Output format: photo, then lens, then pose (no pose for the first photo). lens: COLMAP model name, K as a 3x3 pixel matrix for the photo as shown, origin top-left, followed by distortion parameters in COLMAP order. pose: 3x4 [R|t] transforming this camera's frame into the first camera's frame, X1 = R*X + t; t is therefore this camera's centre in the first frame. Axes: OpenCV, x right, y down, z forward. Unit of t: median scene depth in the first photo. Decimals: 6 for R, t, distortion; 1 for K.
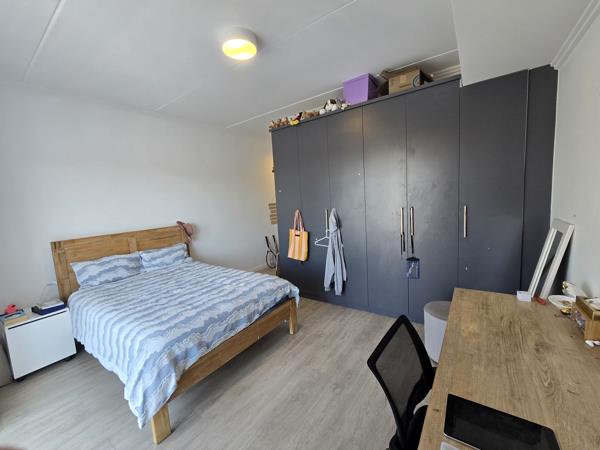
lens RADIAL K [[247.2, 0, 298.8], [0, 247.2, 225.9], [0, 0, 1]] dist [-0.002595, 0.000373]
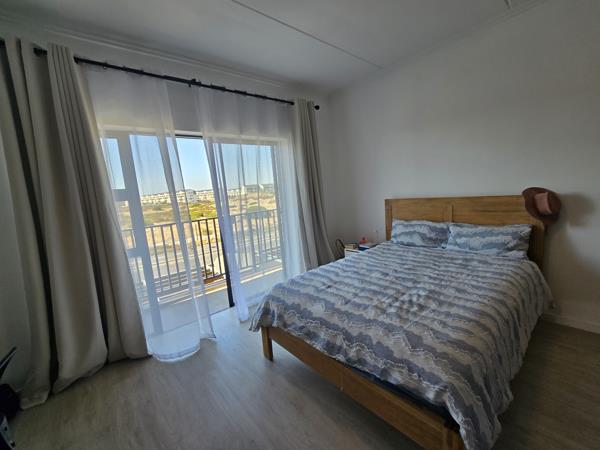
lens RADIAL K [[247.2, 0, 298.8], [0, 247.2, 224.8], [0, 0, 1]] dist [-0.002595, 0.000373]
pose [[-0.247445, 0.217852, -0.944093, 0.339353], [-0.006701, 0.973987, 0.226506, -0.094768], [0.968879, 0.062374, -0.239549, 0.924713]]
